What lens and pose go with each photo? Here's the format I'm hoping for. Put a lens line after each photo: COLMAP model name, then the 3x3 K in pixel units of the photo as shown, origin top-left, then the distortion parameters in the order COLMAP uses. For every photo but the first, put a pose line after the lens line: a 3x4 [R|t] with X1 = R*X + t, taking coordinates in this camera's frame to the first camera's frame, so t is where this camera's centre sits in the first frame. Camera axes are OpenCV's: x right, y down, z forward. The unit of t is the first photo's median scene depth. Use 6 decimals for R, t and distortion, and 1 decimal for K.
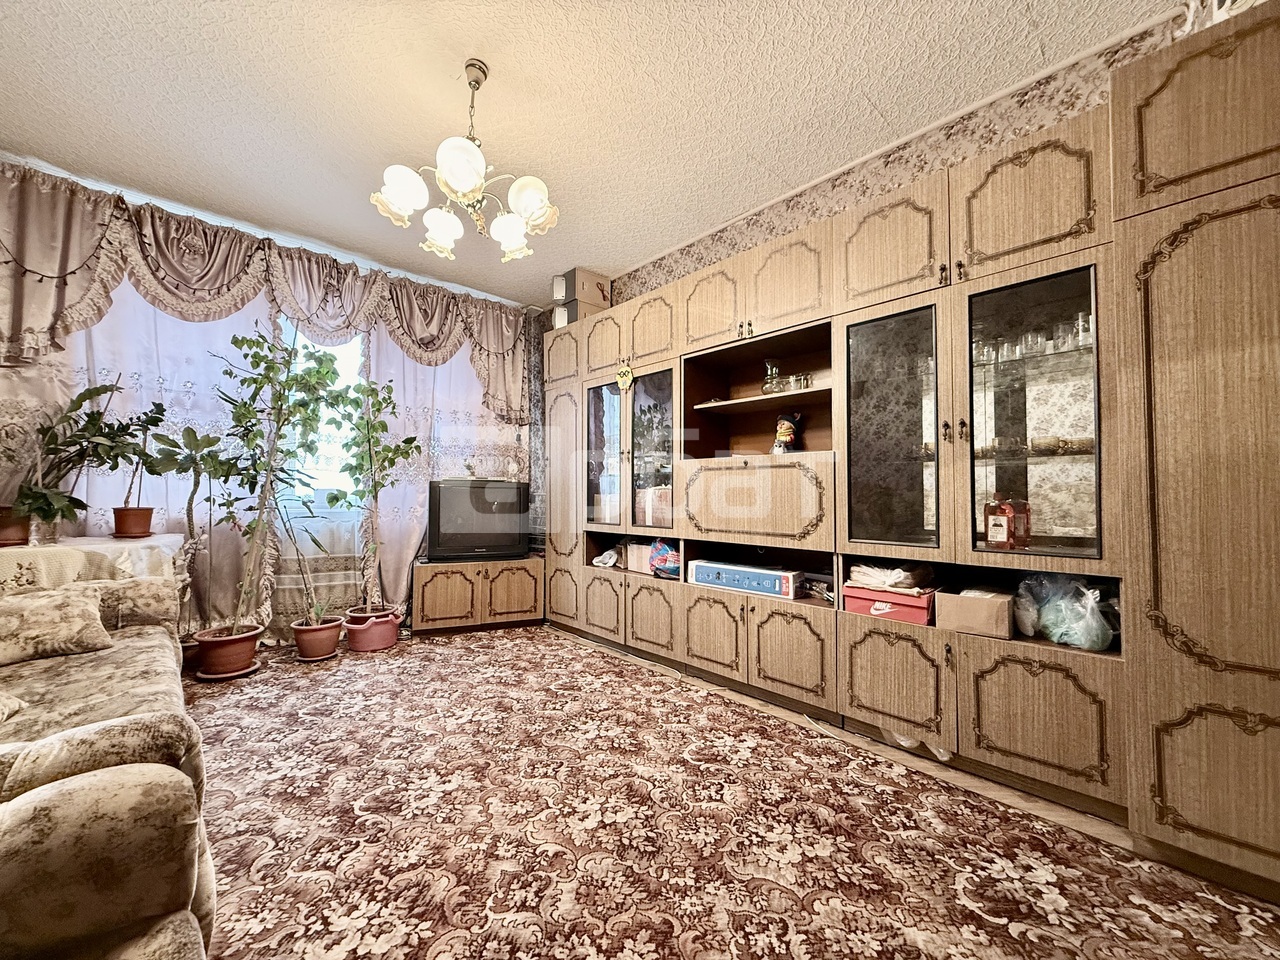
lens RADIAL K [[508.4, 0, 637.2], [0, 508.4, 482.0], [0, 0, 1]] dist [-0.001073, 0.000091]
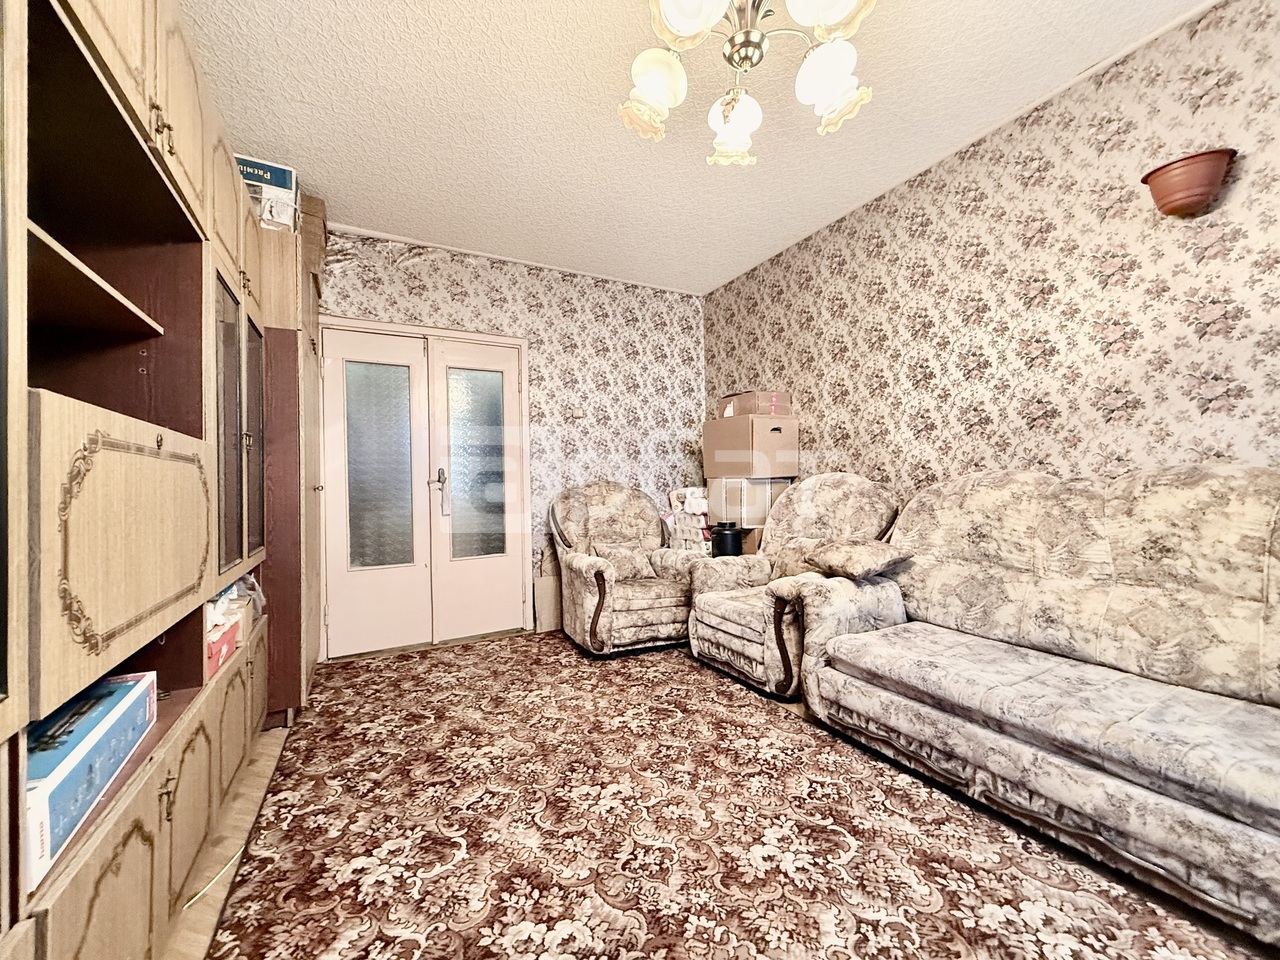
lens RADIAL K [[508.4, 0, 636.6], [0, 508.4, 482.0], [0, 0, 1]] dist [-0.001073, 0.000091]
pose [[-0.967502, 0.016618, 0.252317, -0.311524], [0.009853, 0.999558, -0.028052, 0.012749], [-0.252671, -0.024654, -0.967238, 1.482750]]
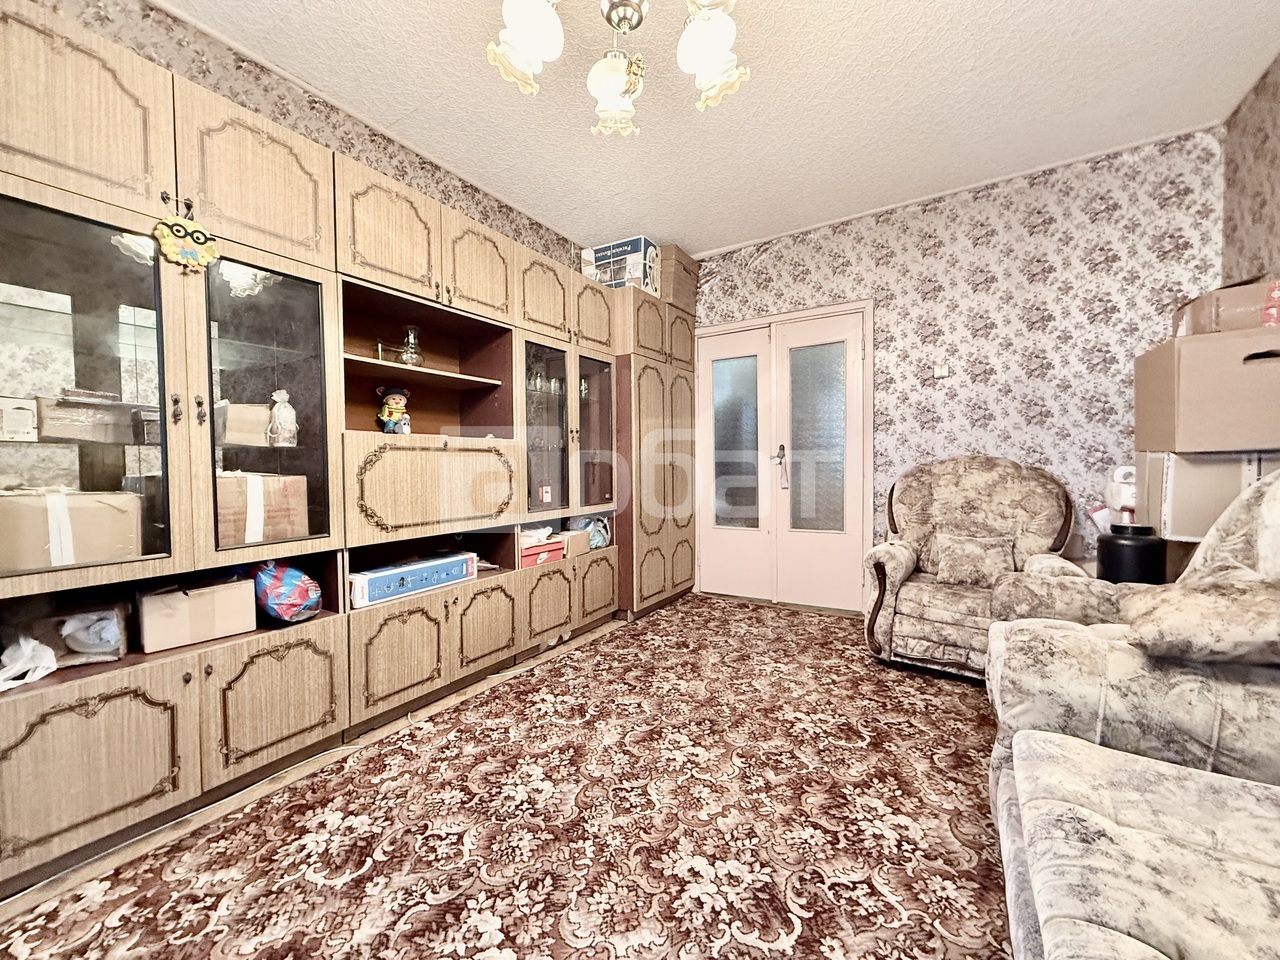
lens RADIAL K [[508.4, 0, 637.4], [0, 508.4, 481.4], [0, 0, 1]] dist [-0.001073, 0.000091]
pose [[-0.255675, -0.033281, 0.966190, -0.849013], [-0.012068, 0.999439, 0.031232, -0.004169], [-0.966687, -0.003675, -0.255933, 1.023395]]
